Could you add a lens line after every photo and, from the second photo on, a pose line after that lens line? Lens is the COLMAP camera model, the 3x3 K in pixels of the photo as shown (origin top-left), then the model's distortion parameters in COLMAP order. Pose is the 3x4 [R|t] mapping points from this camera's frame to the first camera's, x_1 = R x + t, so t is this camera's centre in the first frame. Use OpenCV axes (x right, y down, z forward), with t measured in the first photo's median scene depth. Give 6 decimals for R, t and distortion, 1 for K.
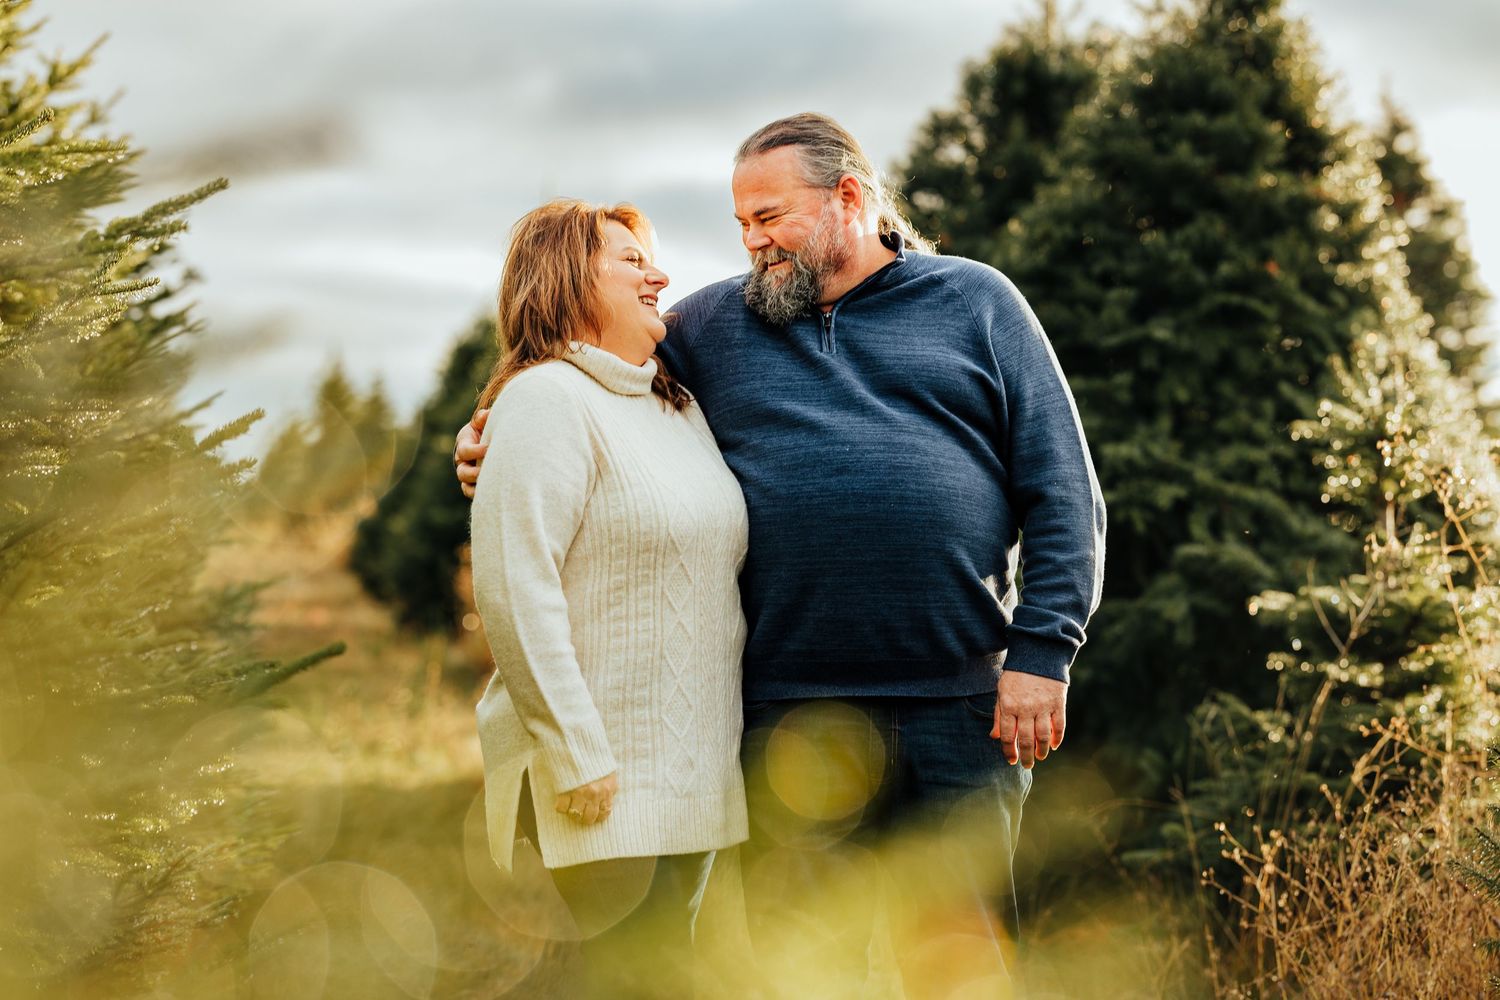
lens RADIAL K [[3654.4, 0, 750.0], [0, 3654.4, 500.0], [0, 0, 1]] dist [-0.057830, -0.129814]
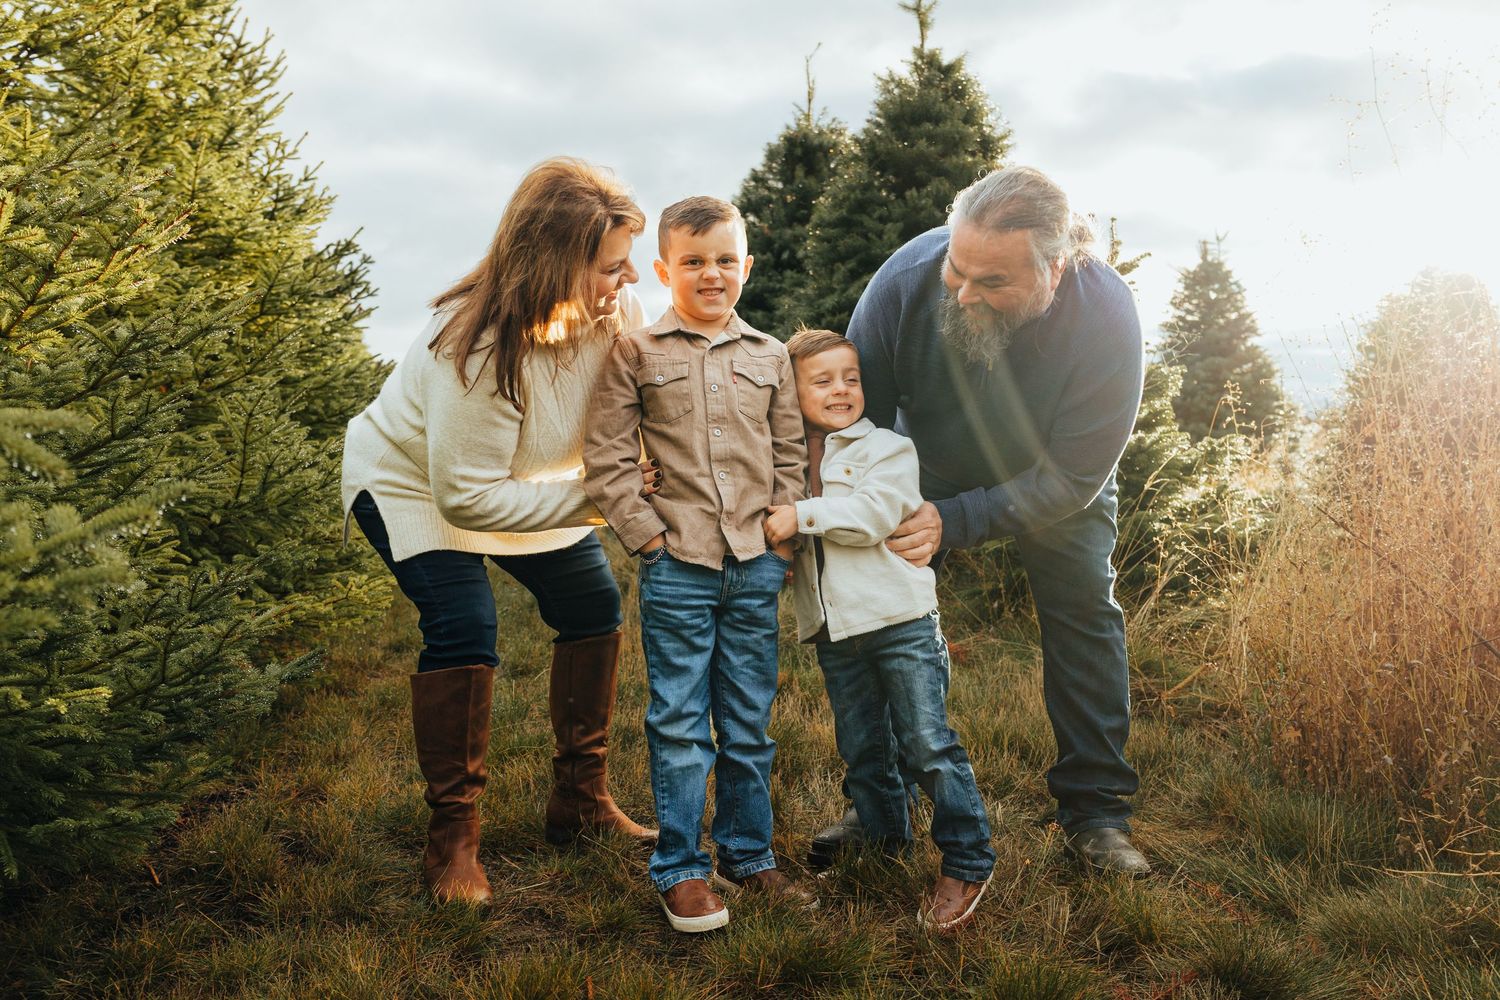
lens RADIAL K [[1242.3, 0, 750.0], [0, 1242.3, 500.0], [0, 0, 1]] dist [-0.009694, -0.003399]
pose [[0.993612, -0.060137, 0.095491, -0.032343], [0.053653, 0.996168, 0.069071, 0.030404], [-0.099279, -0.063506, 0.993031, 0.406676]]
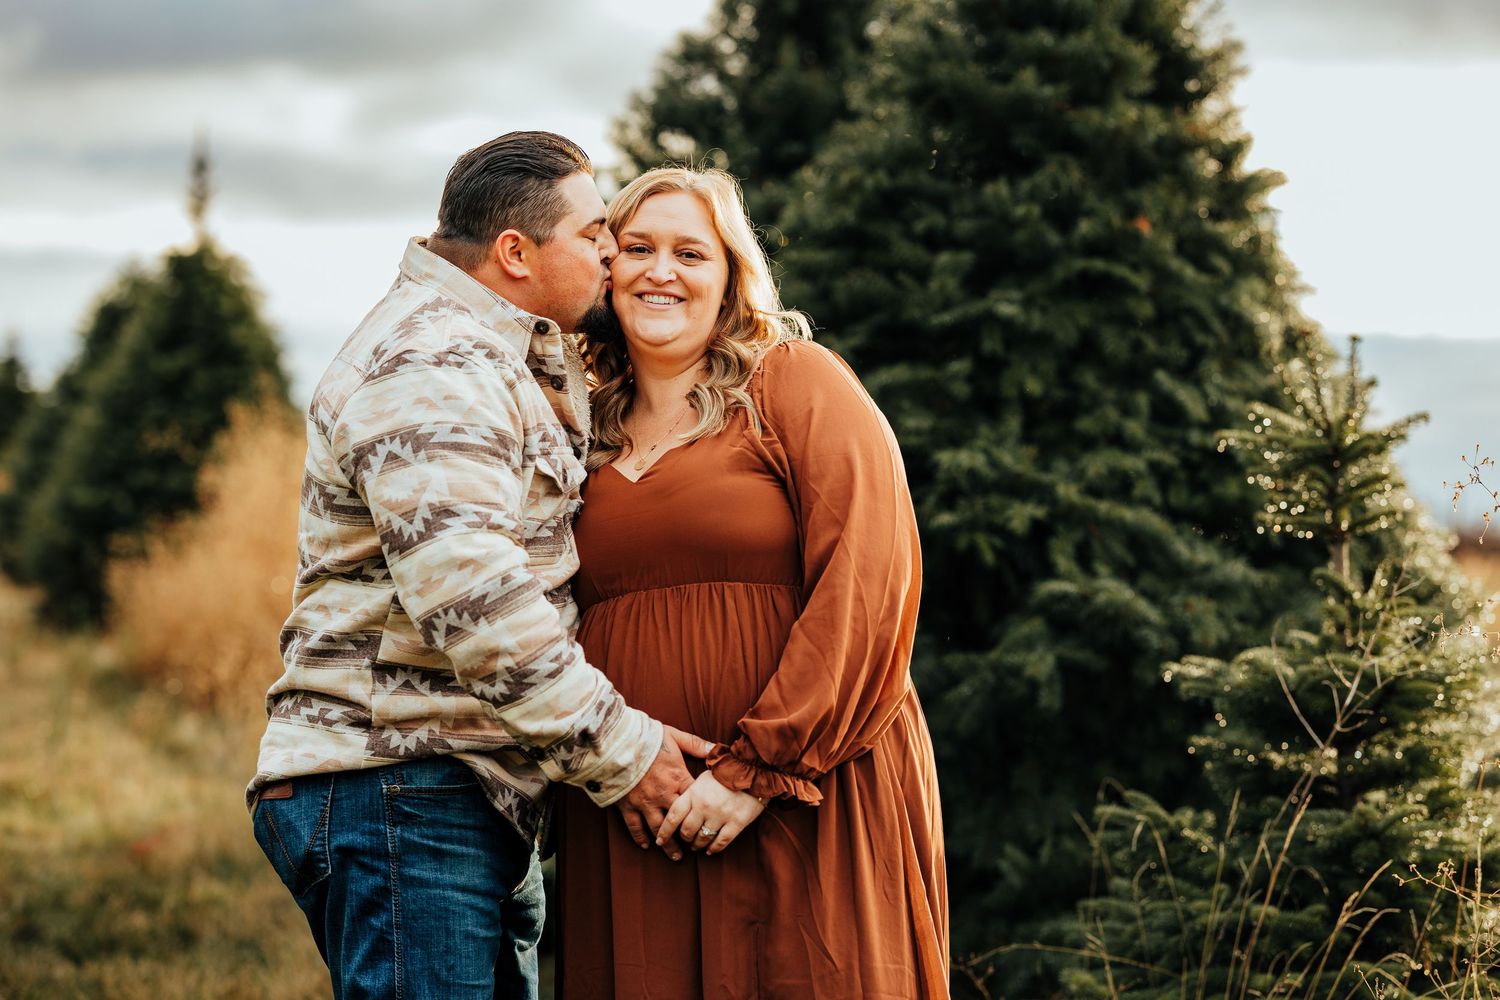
lens RADIAL K [[3654.4, 0, 750.0], [0, 3654.4, 500.0], [0, 0, 1]] dist [-0.057830, -0.129814]
pose [[0.995340, -0.008028, 0.096095, -0.018734], [0.006658, 0.999872, 0.014563, -0.016061], [-0.096200, -0.013856, 0.995266, 0.216868]]
